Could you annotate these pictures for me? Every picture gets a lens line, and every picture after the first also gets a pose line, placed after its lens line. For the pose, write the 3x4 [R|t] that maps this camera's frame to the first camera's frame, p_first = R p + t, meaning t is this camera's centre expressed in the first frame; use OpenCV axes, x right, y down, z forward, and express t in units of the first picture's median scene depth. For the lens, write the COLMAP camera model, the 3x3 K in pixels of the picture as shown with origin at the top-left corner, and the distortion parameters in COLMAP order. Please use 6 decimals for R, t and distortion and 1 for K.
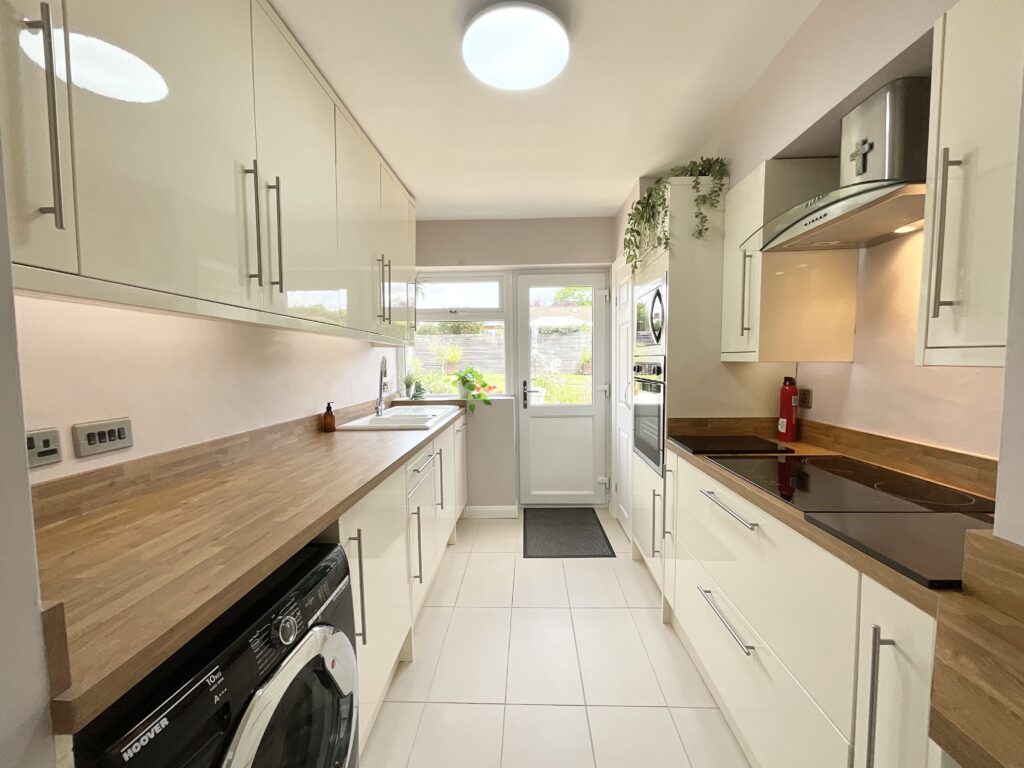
lens RADIAL K [[410.5, 0, 511.4], [0, 410.5, 384.8], [0, 0, 1]] dist [-0.004589, 0.000396]
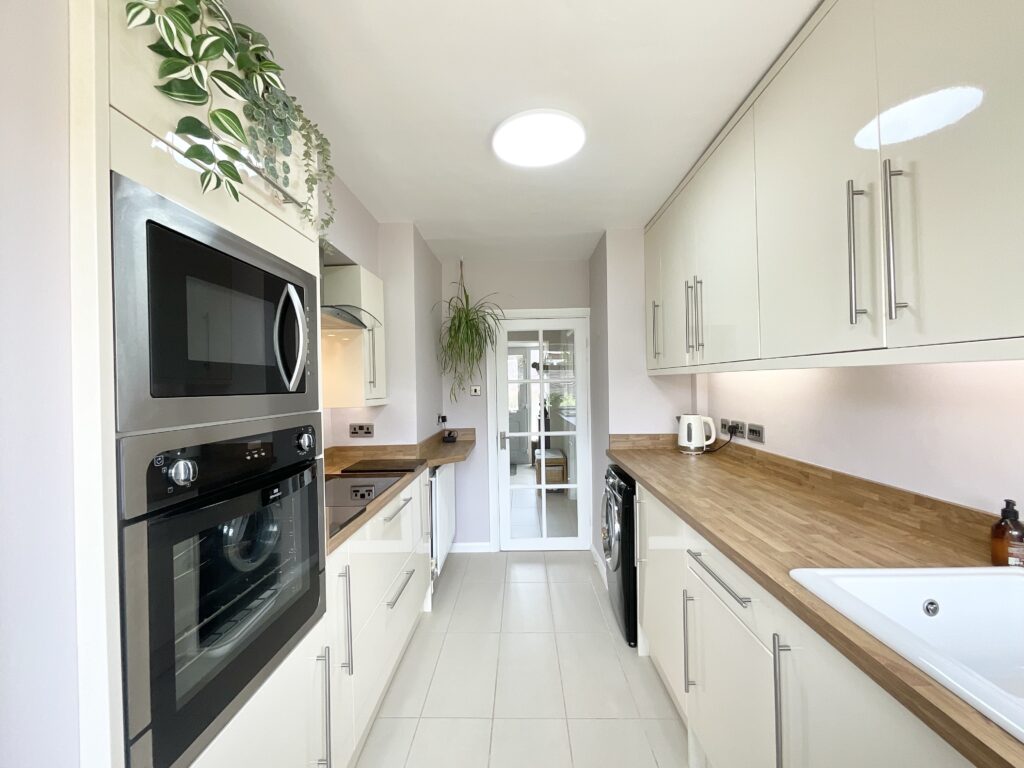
lens RADIAL K [[410.5, 0, 511.9], [0, 410.5, 383.6], [0, 0, 1]] dist [-0.004589, 0.000396]
pose [[-0.999187, -0.029400, -0.027578, 0.103906], [-0.030925, 0.997917, 0.056611, -0.118987], [0.025856, 0.057418, -0.998015, 2.151196]]
